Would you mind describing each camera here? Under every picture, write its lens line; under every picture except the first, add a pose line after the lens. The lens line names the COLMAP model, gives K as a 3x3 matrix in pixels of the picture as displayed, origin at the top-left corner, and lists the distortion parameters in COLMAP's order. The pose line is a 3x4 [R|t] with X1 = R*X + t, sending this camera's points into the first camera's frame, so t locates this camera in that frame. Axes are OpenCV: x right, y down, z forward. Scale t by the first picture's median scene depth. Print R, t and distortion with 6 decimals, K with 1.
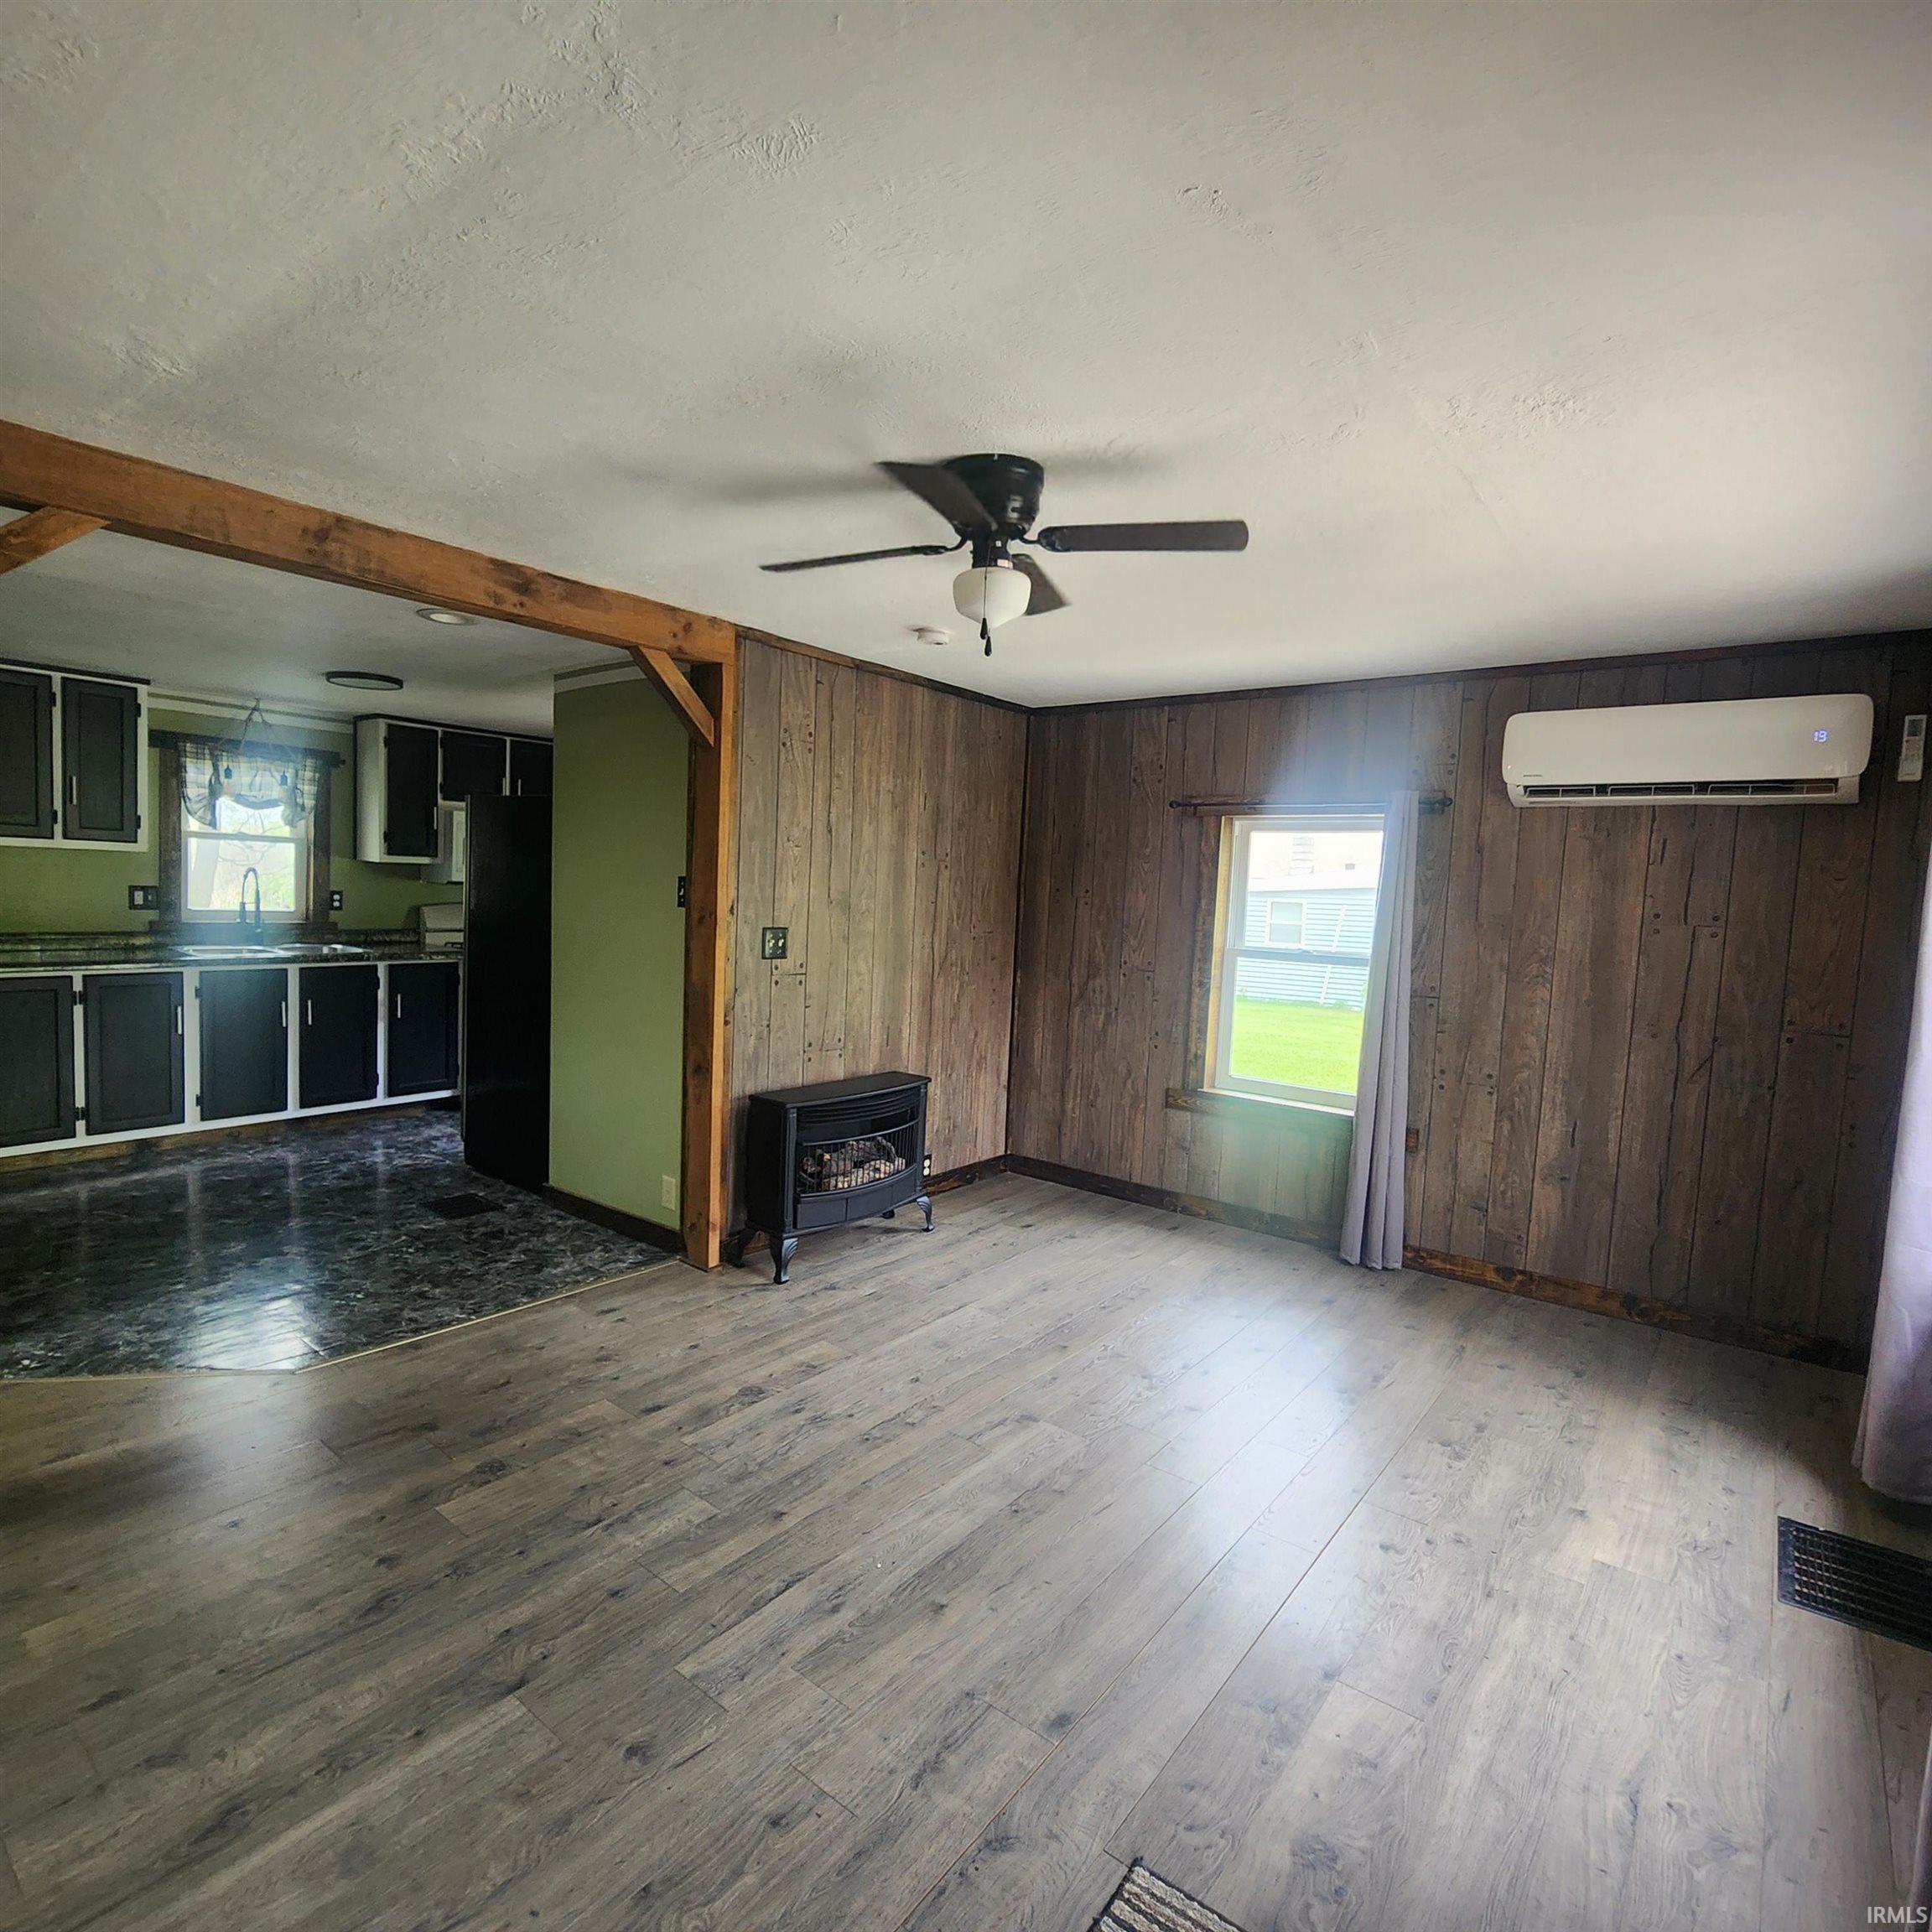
lens RADIAL K [[1054.6, 0, 960.4], [0, 1054.6, 966.1], [0, 0, 1]] dist [-0.001932, -0.000858]
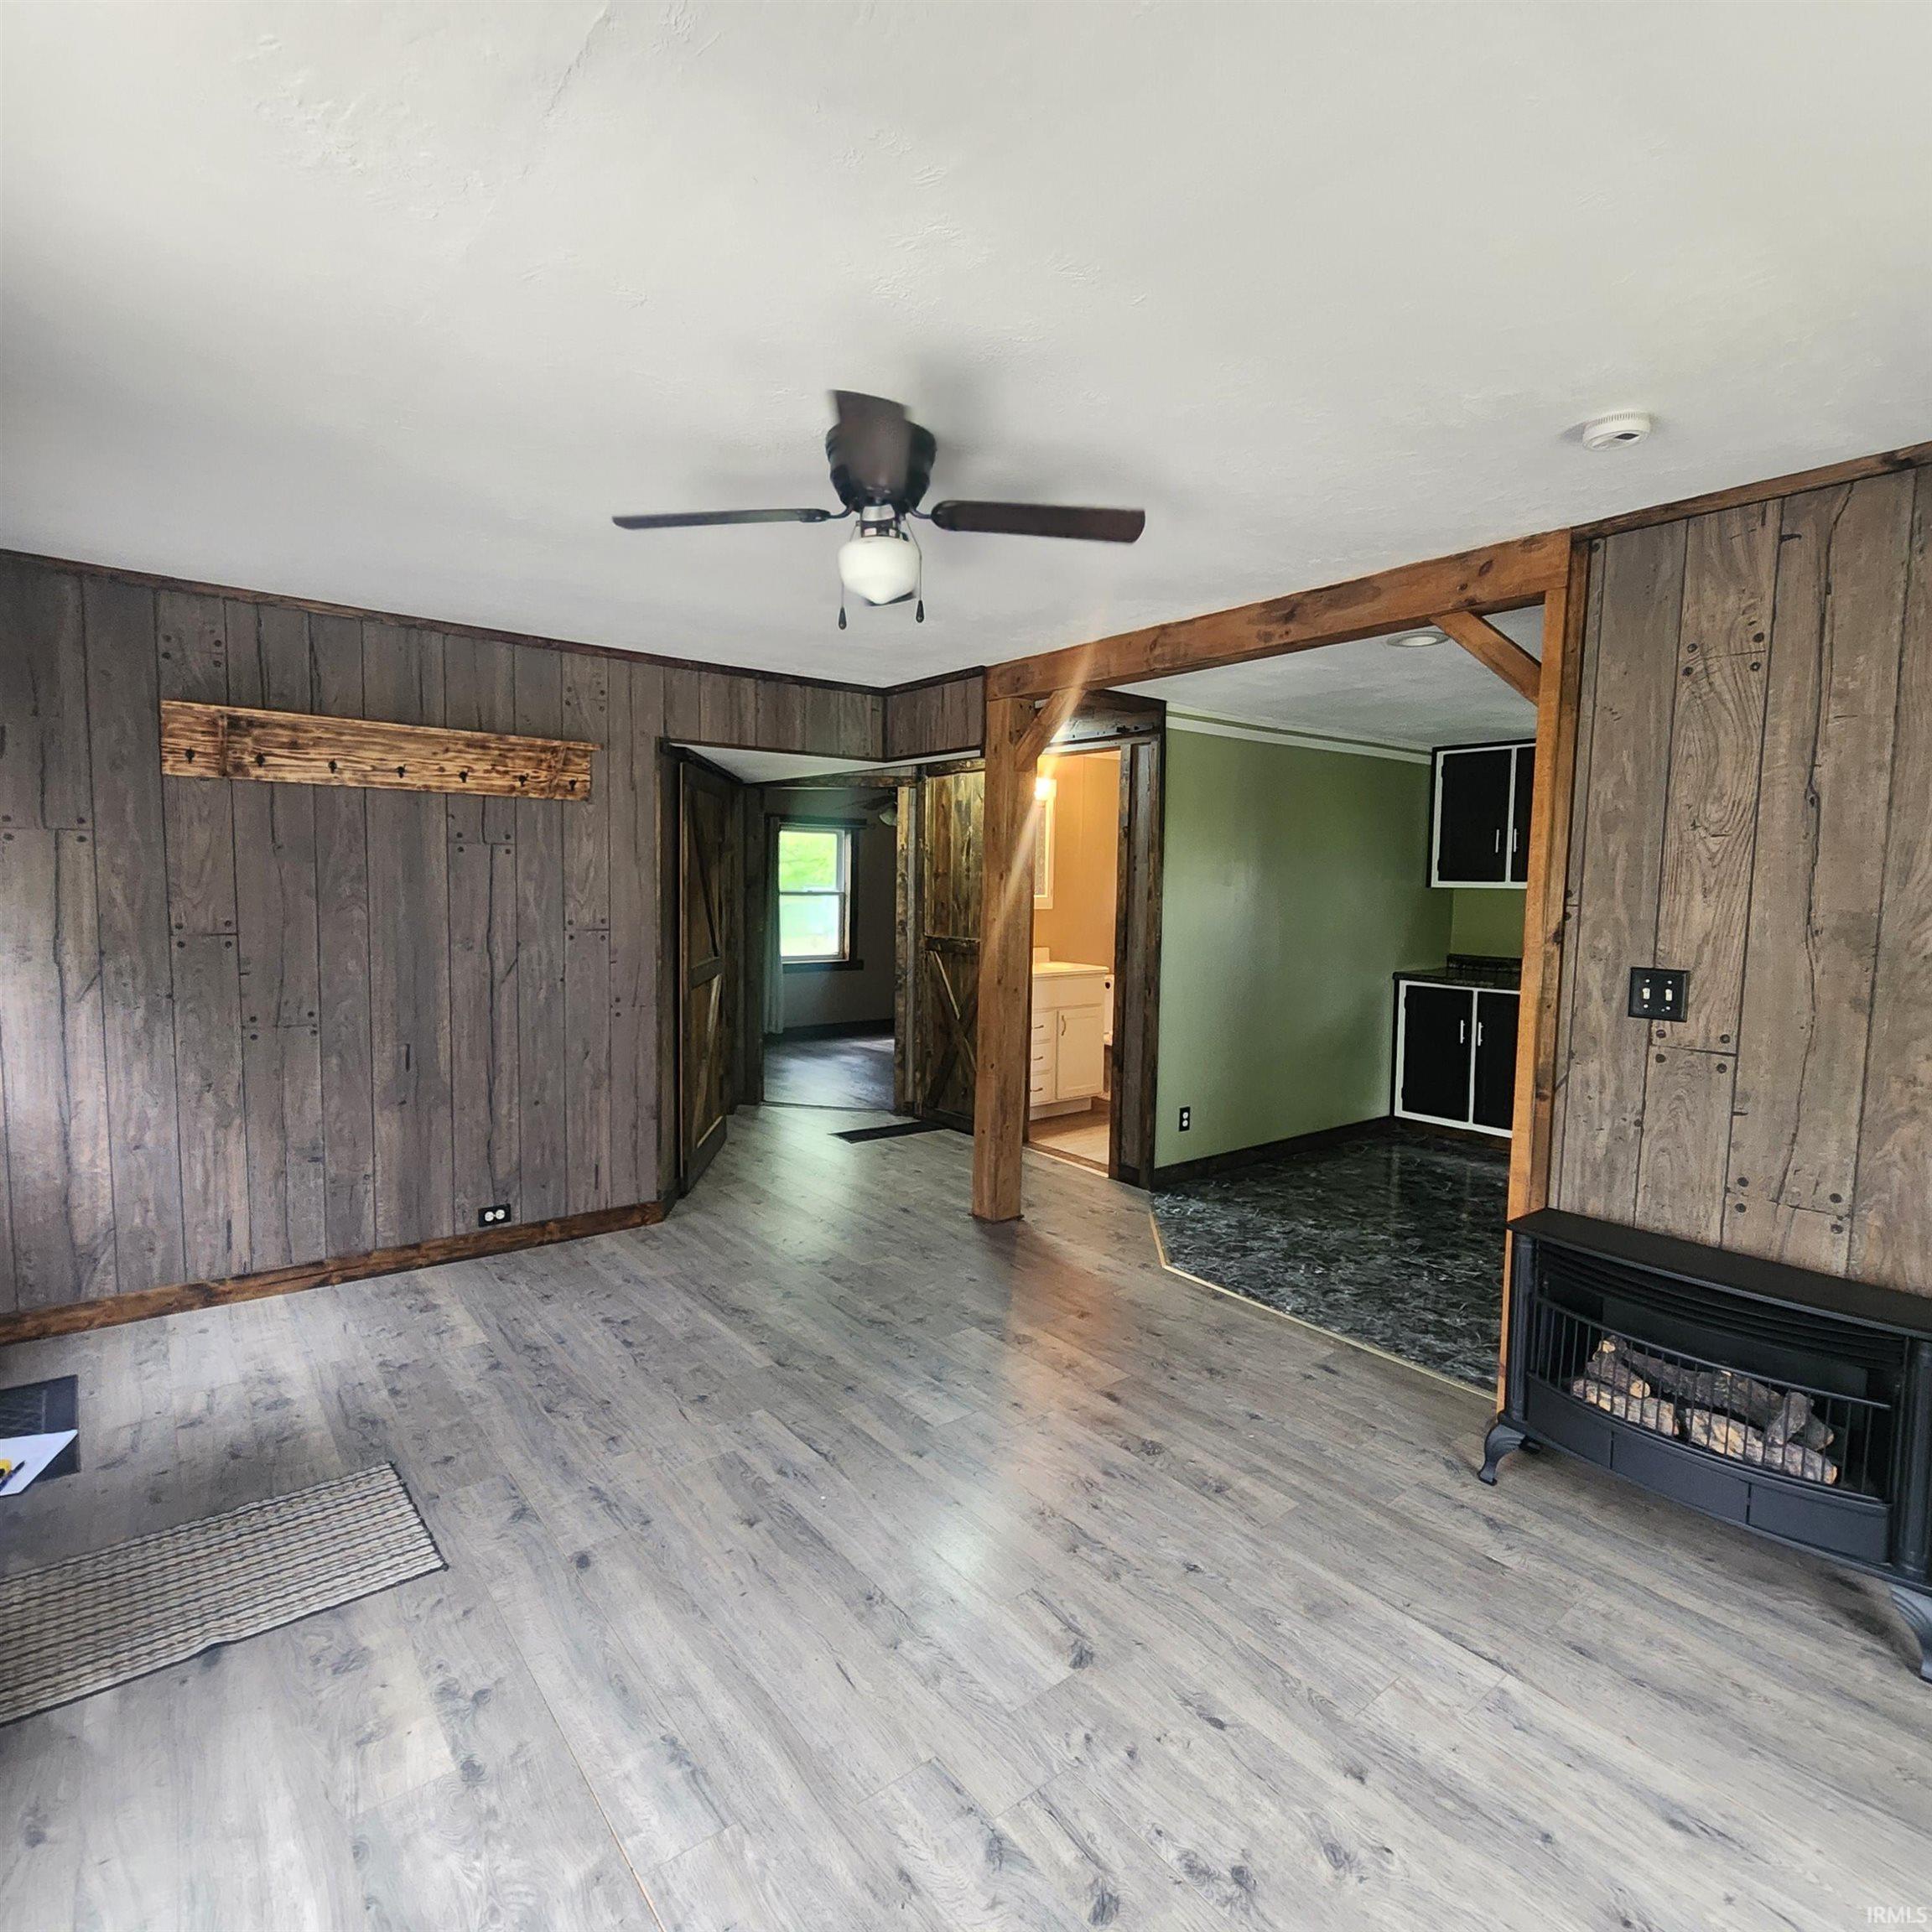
lens RADIAL K [[1054.6, 0, 963.8], [0, 1054.6, 964.9], [0, 0, 1]] dist [-0.001932, -0.000858]
pose [[-0.233020, 0.031498, -0.971962, 0.477858], [-0.097153, 0.993721, 0.055494, -0.030537], [0.967607, 0.107360, -0.228496, 0.676607]]
